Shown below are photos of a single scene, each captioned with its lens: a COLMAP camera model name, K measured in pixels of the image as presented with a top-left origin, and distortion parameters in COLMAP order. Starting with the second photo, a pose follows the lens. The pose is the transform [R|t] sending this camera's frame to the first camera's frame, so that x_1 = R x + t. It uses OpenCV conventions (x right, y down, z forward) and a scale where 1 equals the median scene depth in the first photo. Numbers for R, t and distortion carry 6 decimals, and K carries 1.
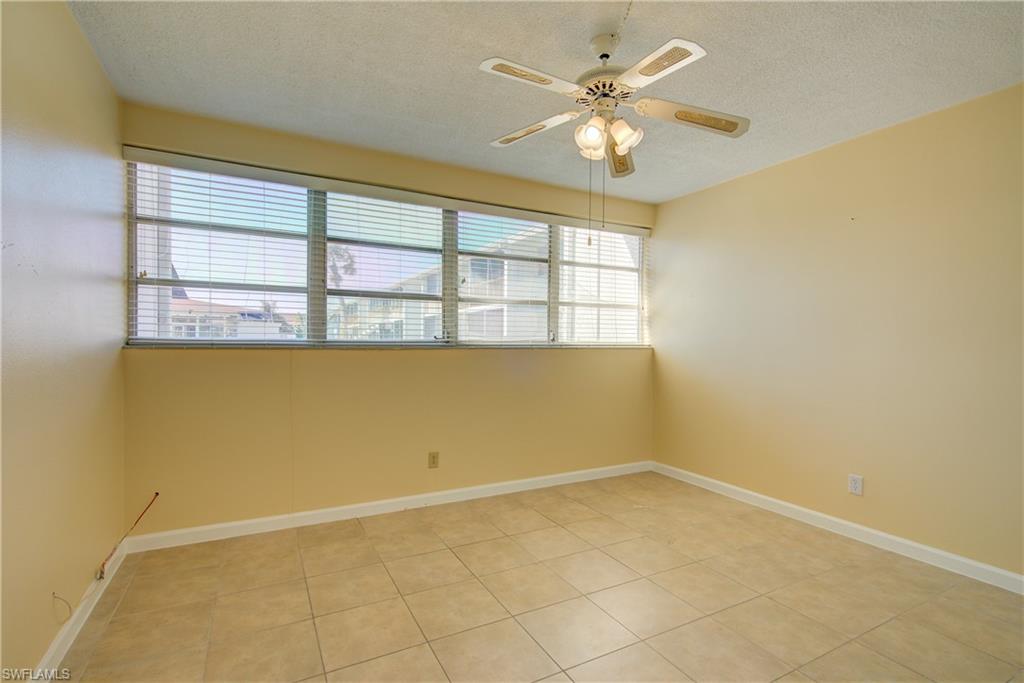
lens RADIAL K [[474.3, 0, 508.2], [0, 474.3, 342.5], [0, 0, 1]] dist [-0.003890, -0.001916]
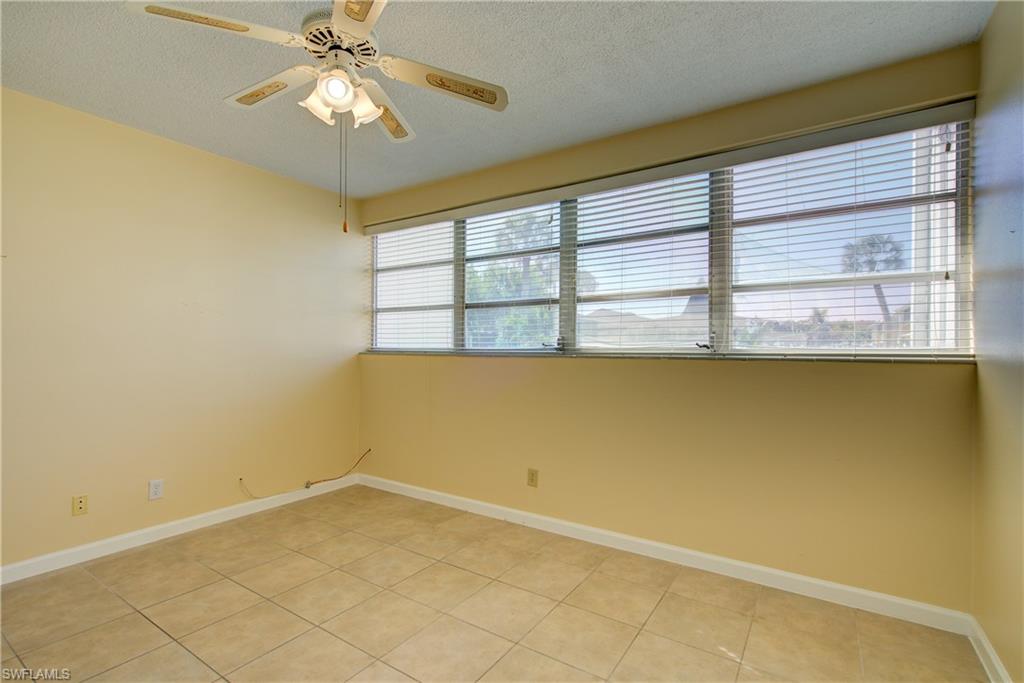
lens RADIAL K [[474.3, 0, 507.4], [0, 474.3, 345.6], [0, 0, 1]] dist [-0.003890, -0.001916]
pose [[0.468575, -0.011951, -0.883343, 0.692104], [-0.001202, 0.999899, -0.014165, 0.004461], [0.883423, 0.007699, 0.468513, 0.569056]]
